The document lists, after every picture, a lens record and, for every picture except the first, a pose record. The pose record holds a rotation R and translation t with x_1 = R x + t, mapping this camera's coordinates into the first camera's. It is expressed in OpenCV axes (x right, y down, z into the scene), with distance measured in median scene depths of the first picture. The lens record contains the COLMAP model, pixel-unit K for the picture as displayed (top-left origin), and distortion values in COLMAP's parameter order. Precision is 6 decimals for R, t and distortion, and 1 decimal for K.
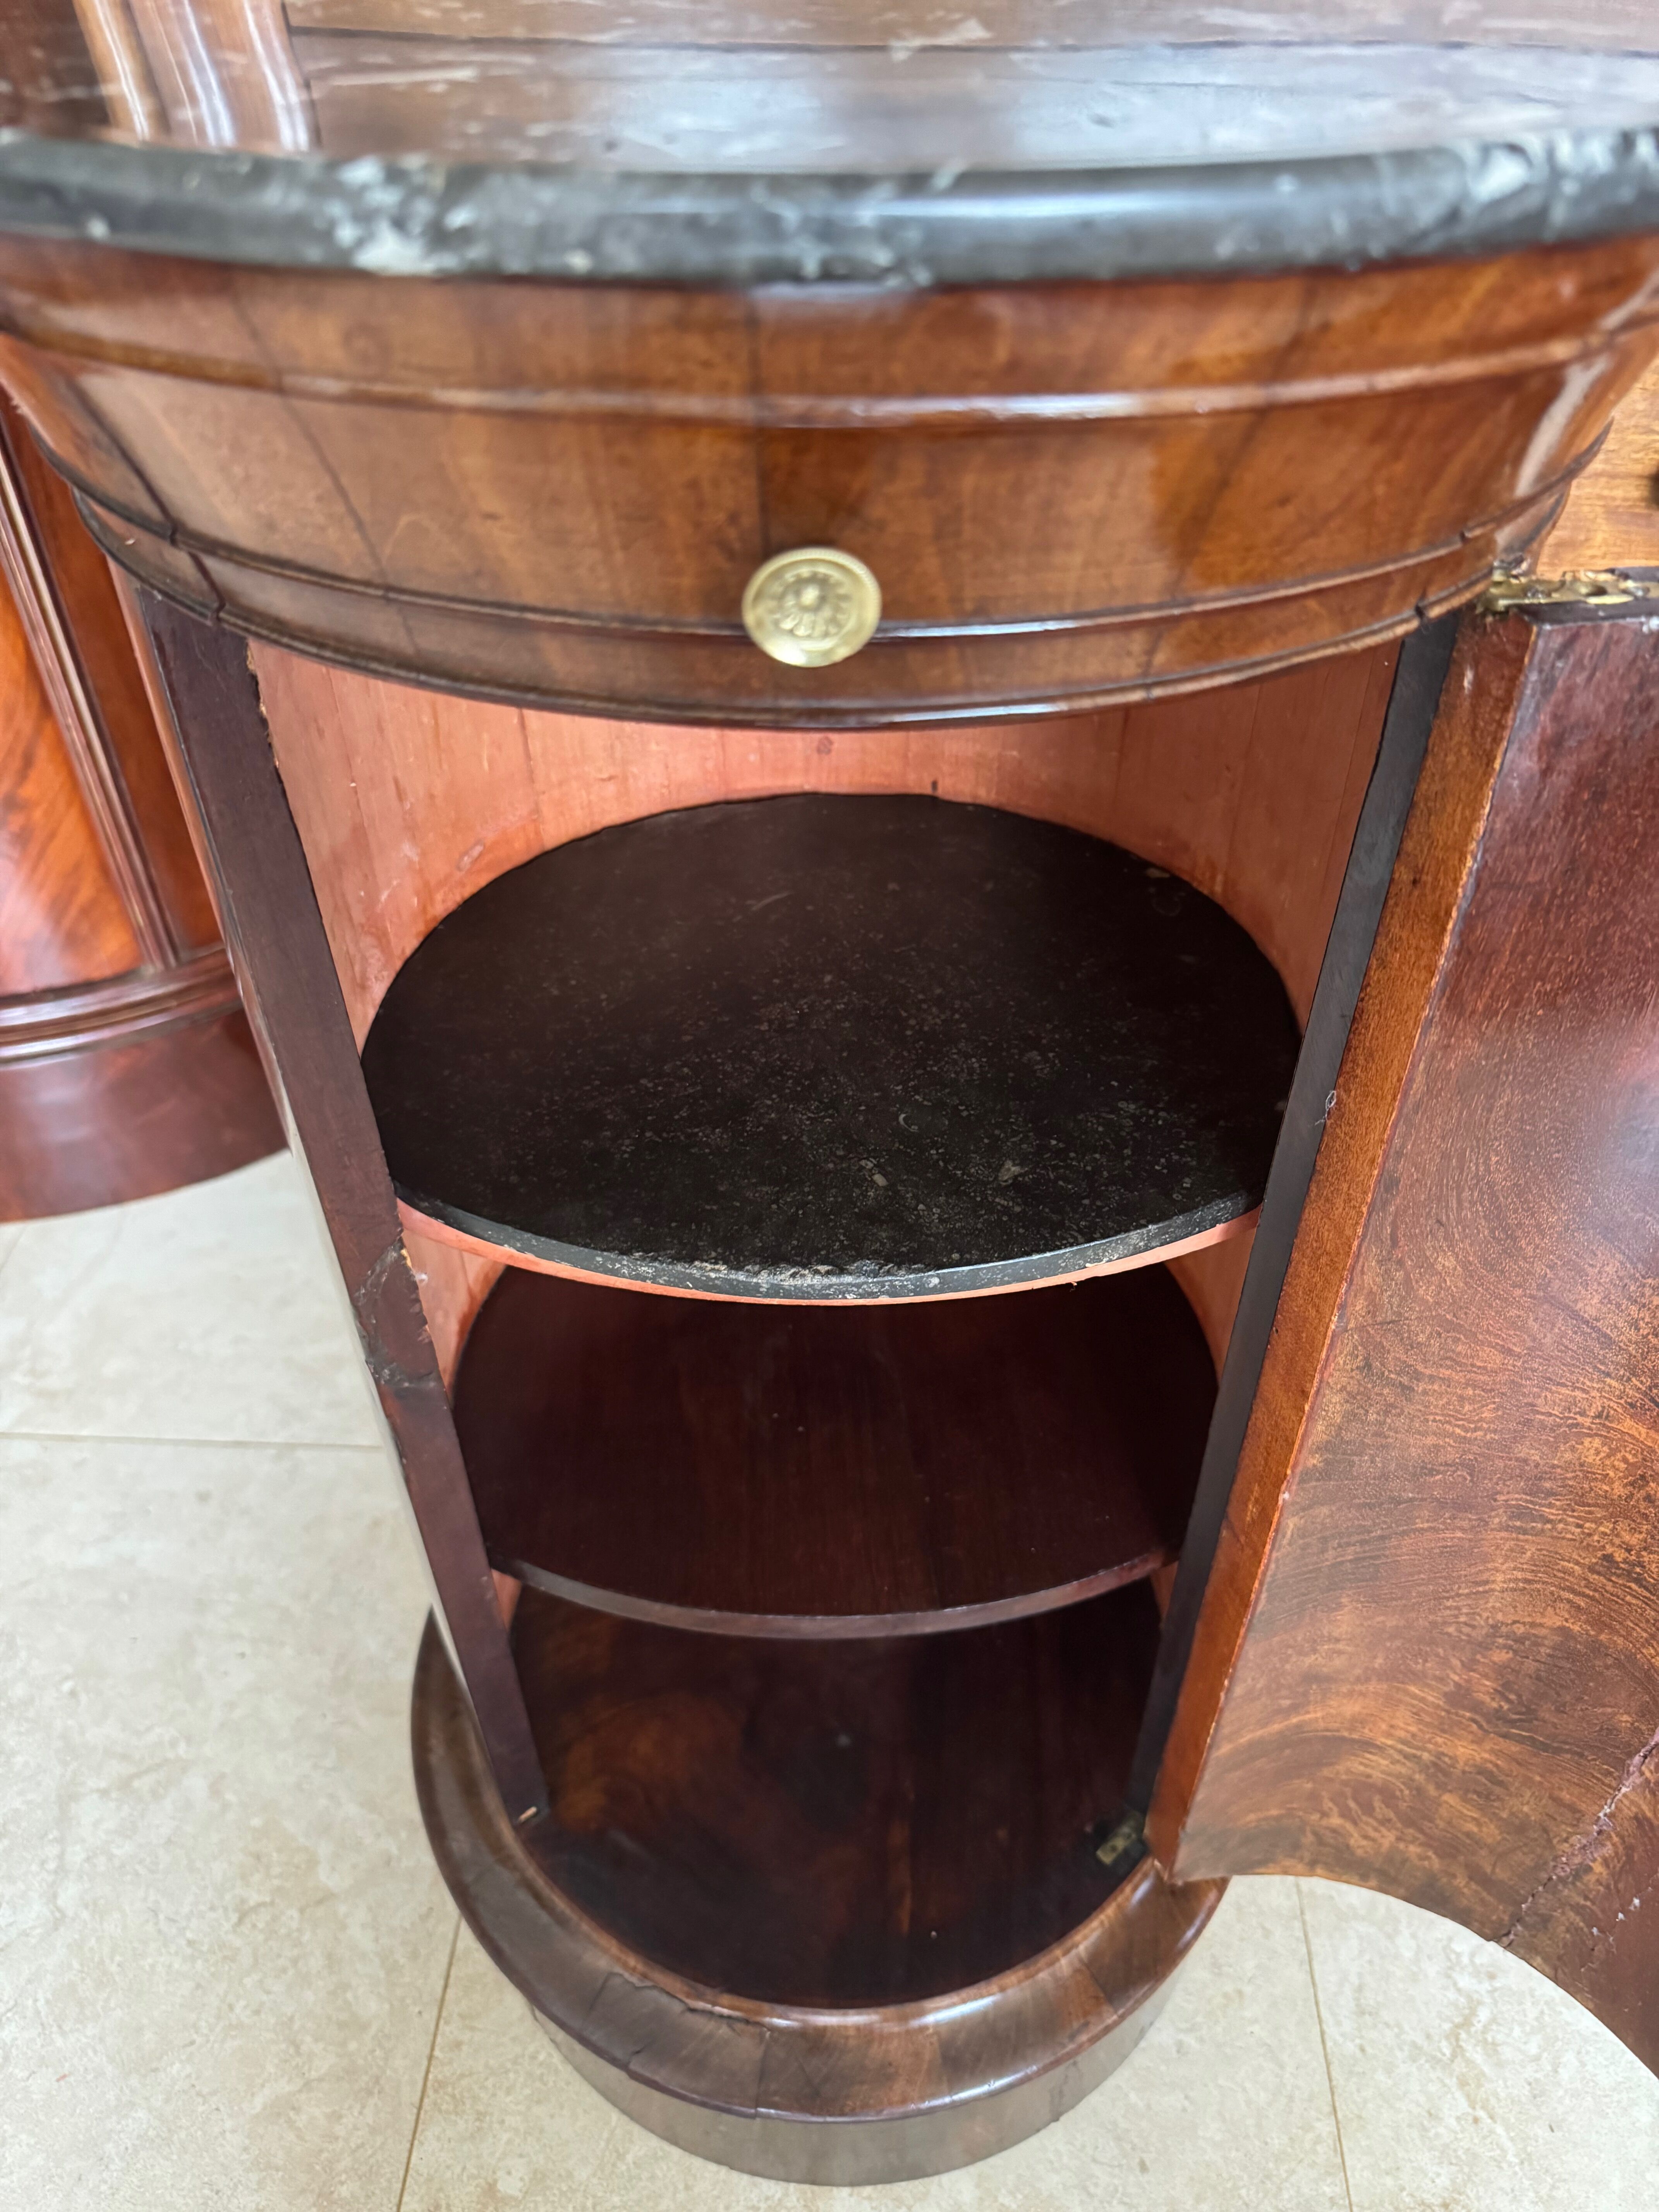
lens RADIAL K [[1601.0, 0, 824.6], [0, 1601.0, 1114.2], [0, 0, 1]] dist [-0.006371, -0.009042]
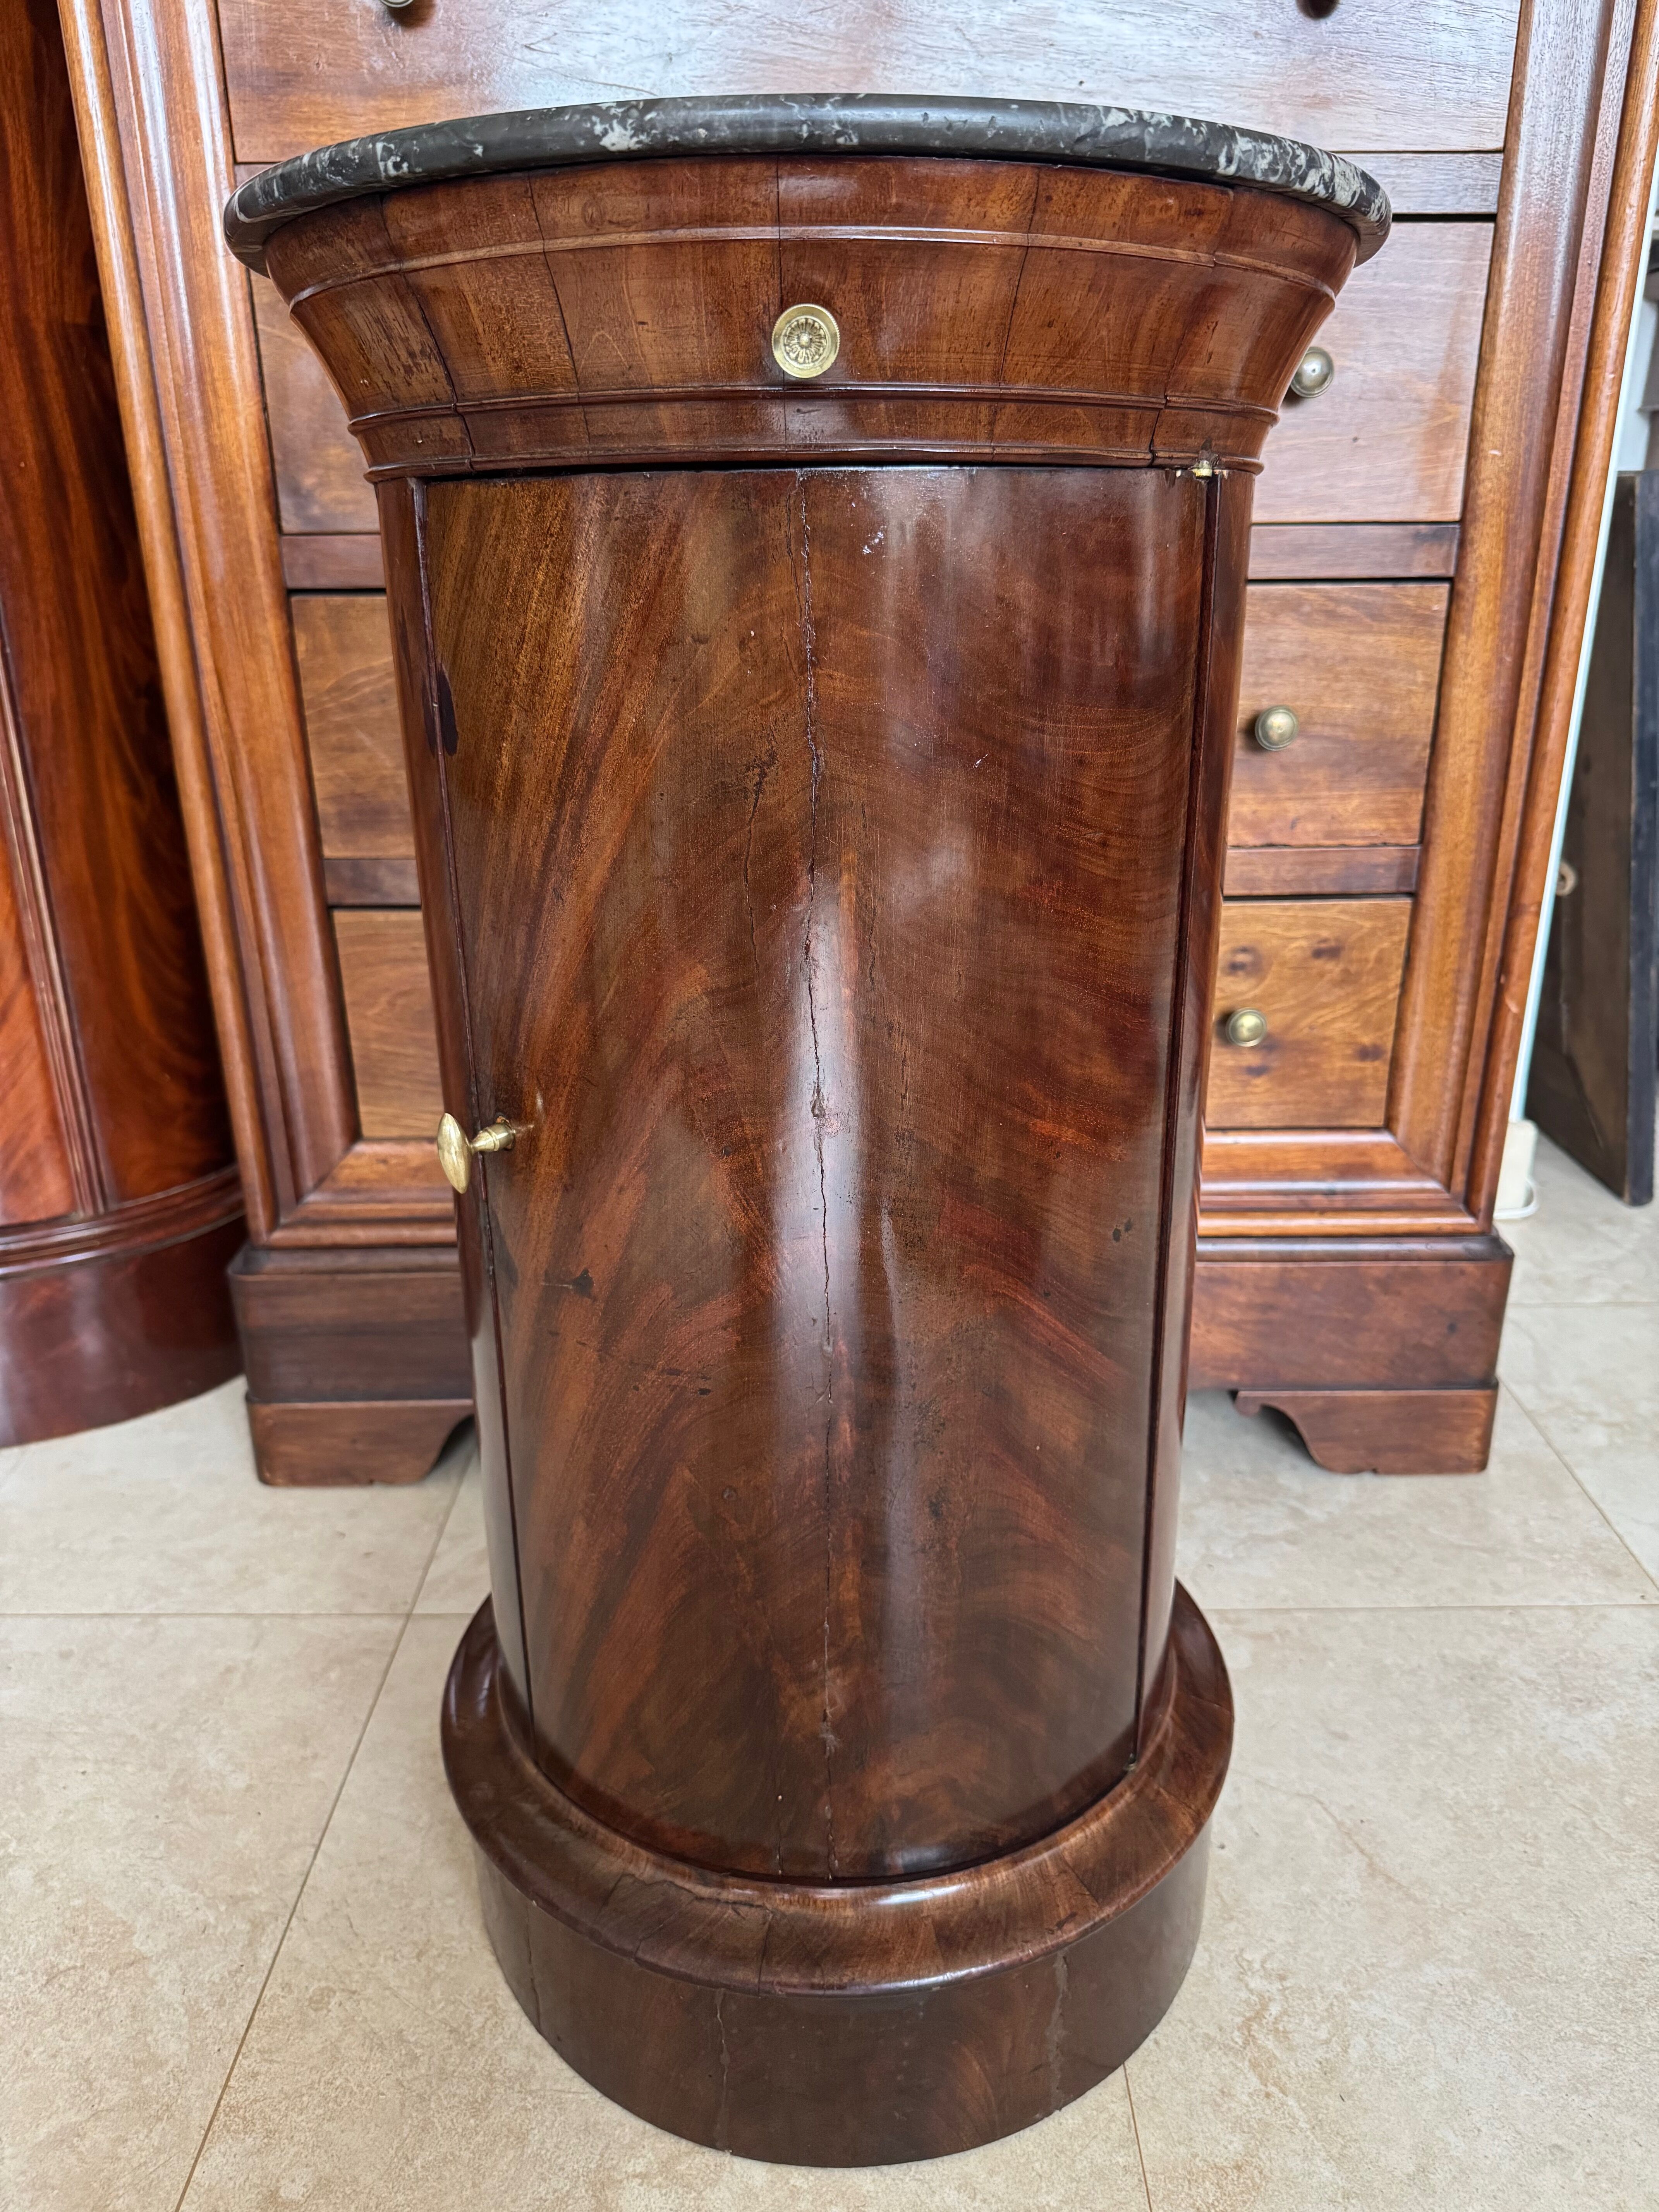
lens RADIAL K [[1600.3, 0, 826.3], [0, 1600.3, 1115.8], [0, 0, 1]] dist [-0.012331, -0.003408]
pose [[0.999097, -0.017901, 0.038535, 0.097470], [0.030715, 0.930935, -0.363891, 0.393326], [-0.029360, 0.364746, 0.930644, -0.148314]]
